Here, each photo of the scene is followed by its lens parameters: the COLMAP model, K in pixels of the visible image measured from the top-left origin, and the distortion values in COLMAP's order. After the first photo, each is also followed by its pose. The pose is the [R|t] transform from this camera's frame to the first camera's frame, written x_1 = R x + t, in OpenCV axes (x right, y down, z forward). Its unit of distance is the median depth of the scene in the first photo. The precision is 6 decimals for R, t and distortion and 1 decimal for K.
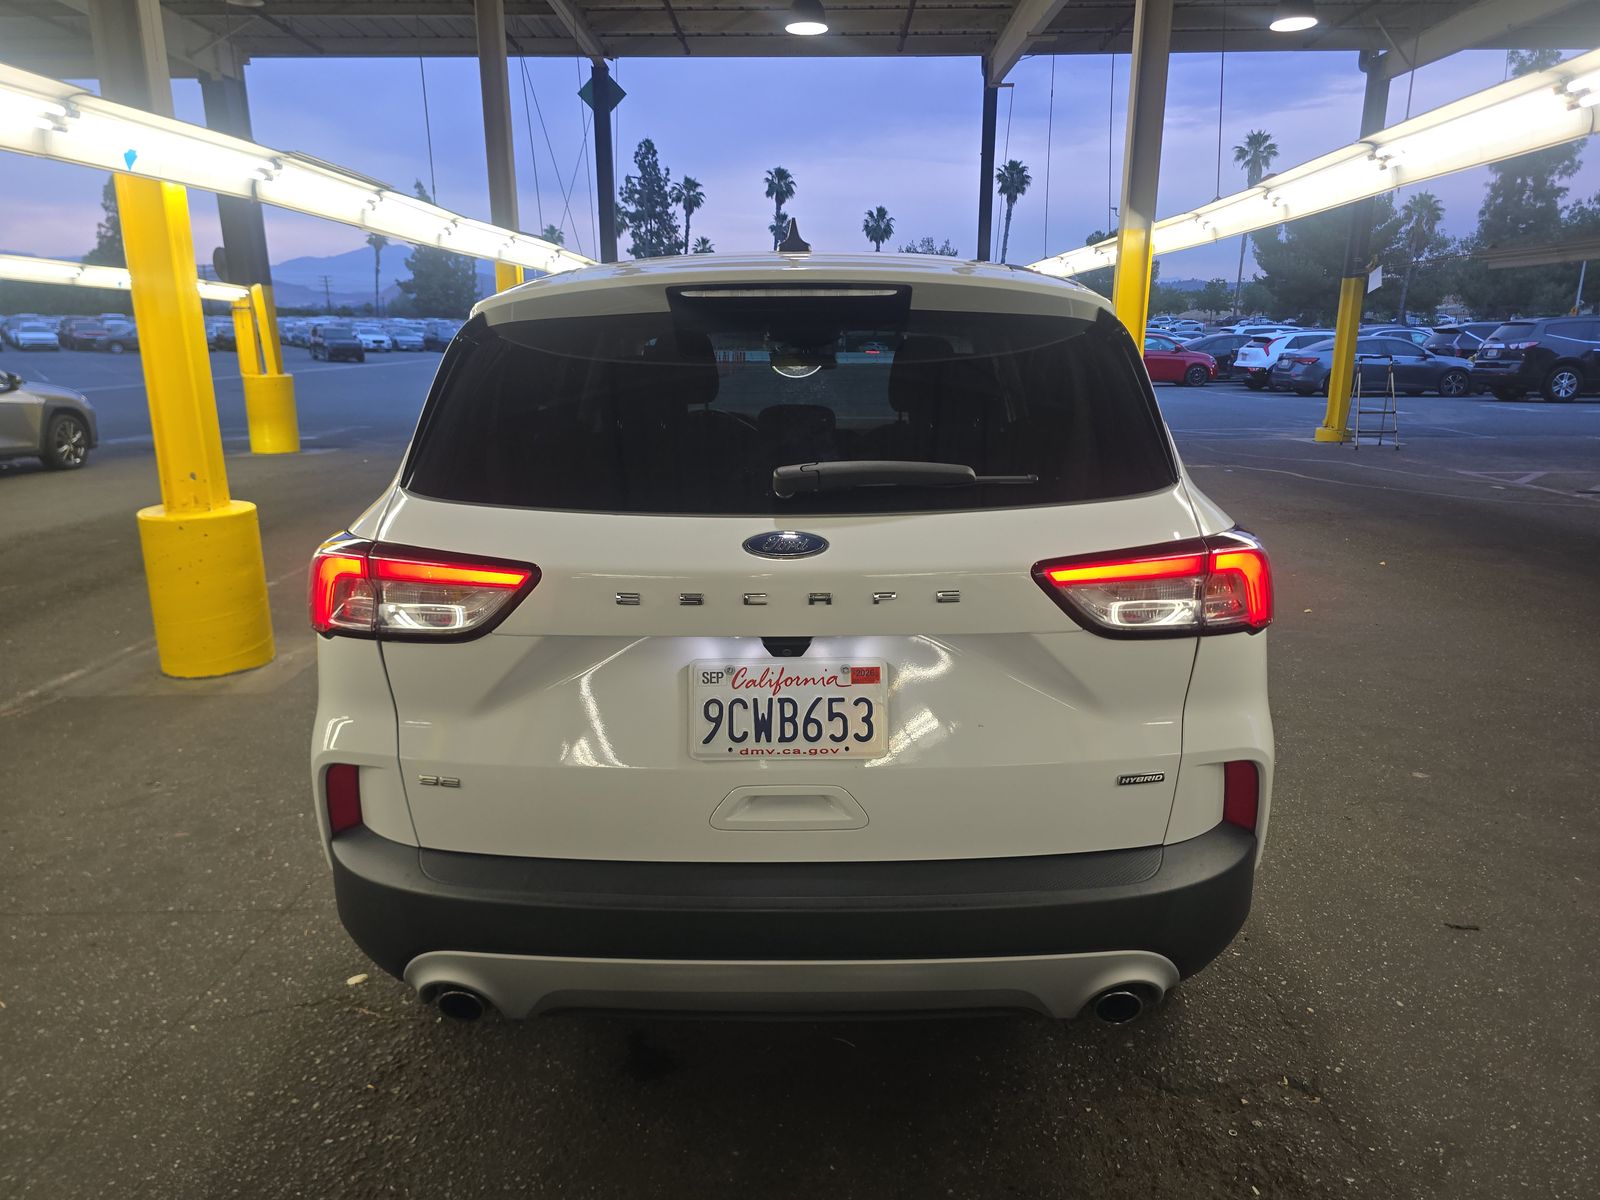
lens RADIAL K [[1074.8, 0, 812.6], [0, 1074.8, 601.8], [0, 0, 1]] dist [0.040519, -0.041826]
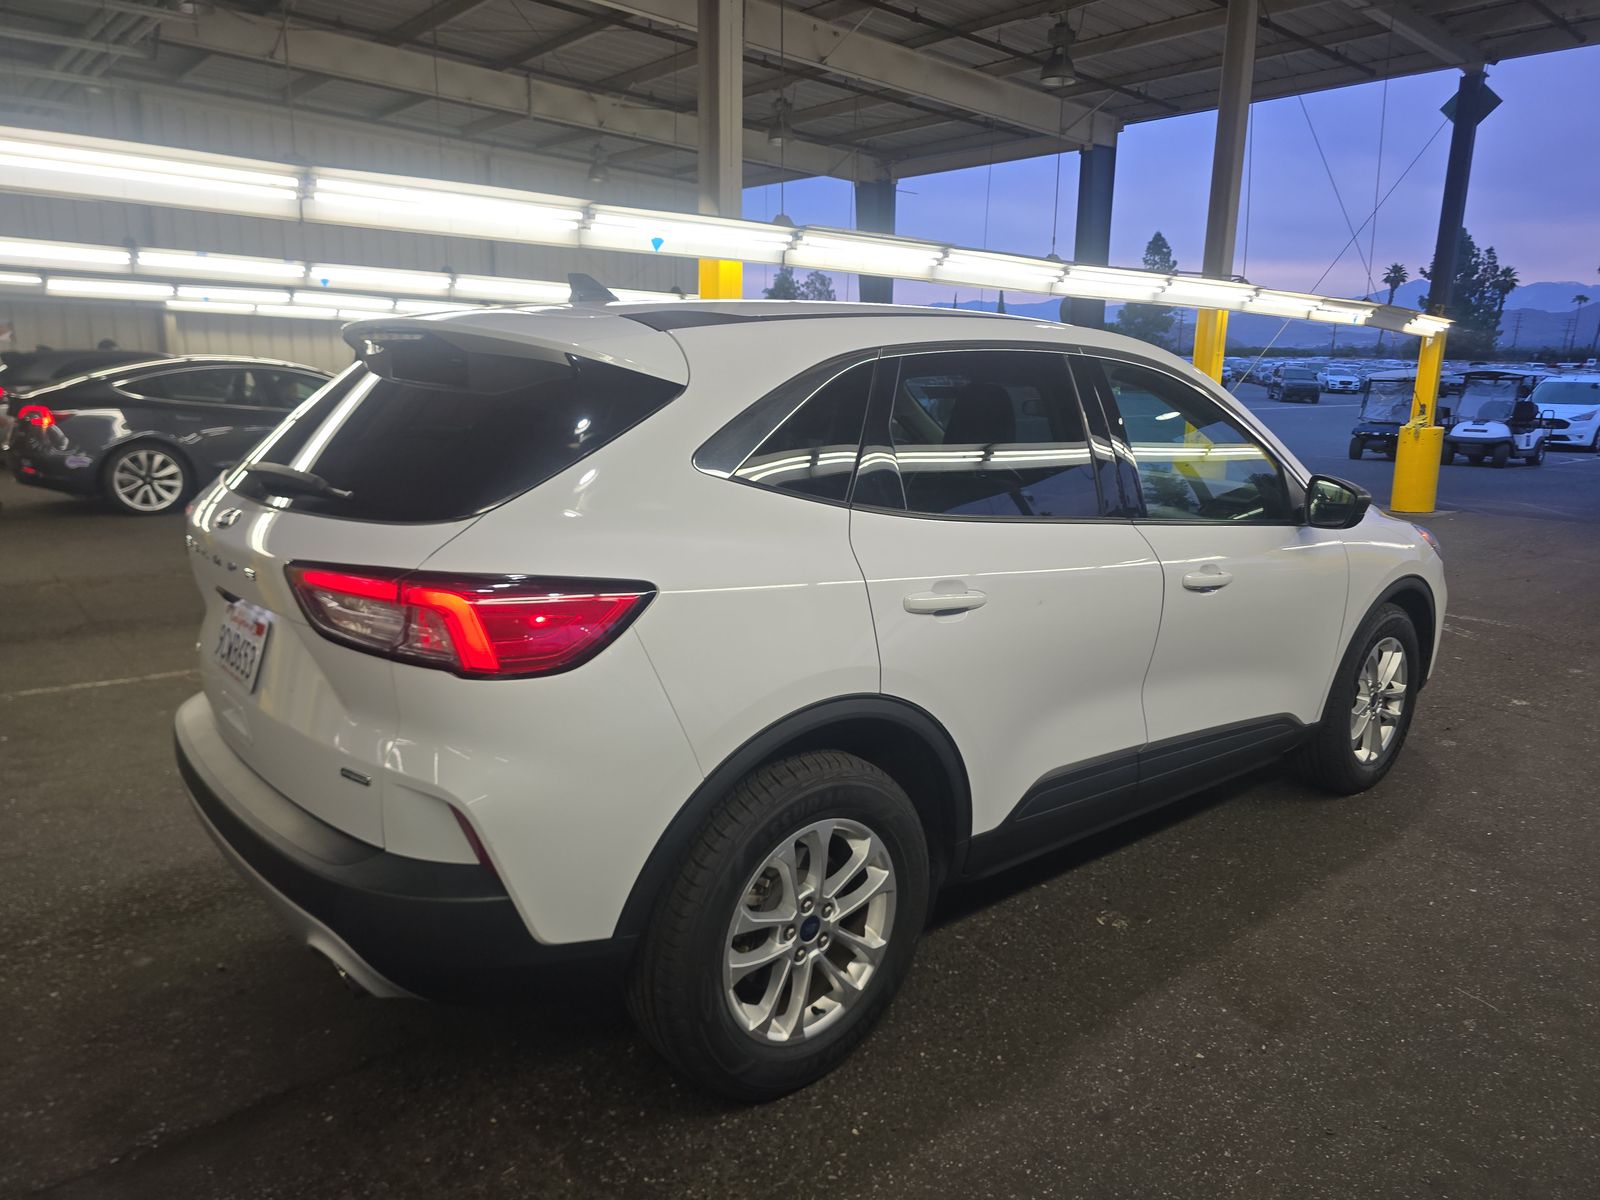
lens RADIAL K [[1074.8, 0, 806.0], [0, 1074.8, 603.9], [0, 0, 1]] dist [0.040519, -0.041826]
pose [[0.654634, 0.179052, -0.734435, 0.166083], [-0.203317, 0.977448, 0.057073, -0.019815], [0.728091, 0.111961, 0.676275, 0.068265]]
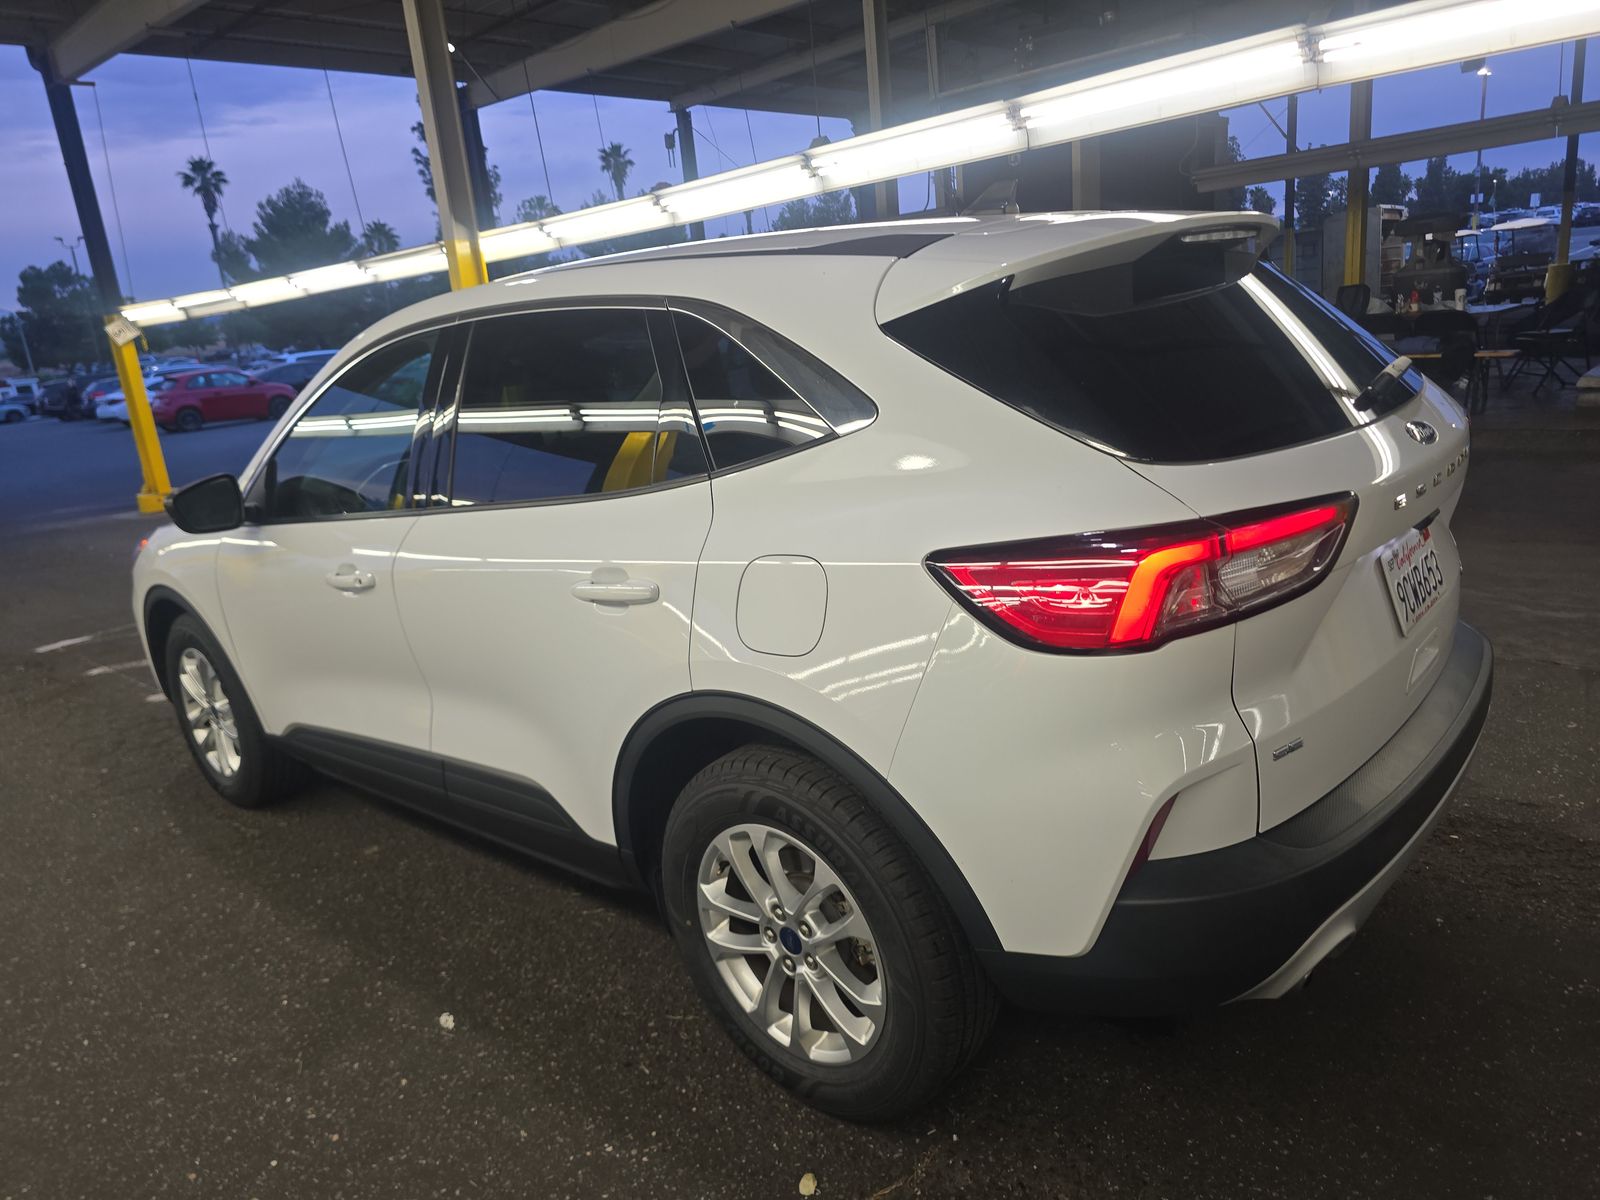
lens RADIAL K [[1074.8, 0, 804.5], [0, 1074.8, 602.2], [0, 0, 1]] dist [0.040519, -0.041826]
pose [[0.657906, -0.253519, 0.709146, -0.150626], [0.270087, 0.958424, 0.092064, -0.018595], [-0.703002, 0.130962, 0.699025, 0.073889]]
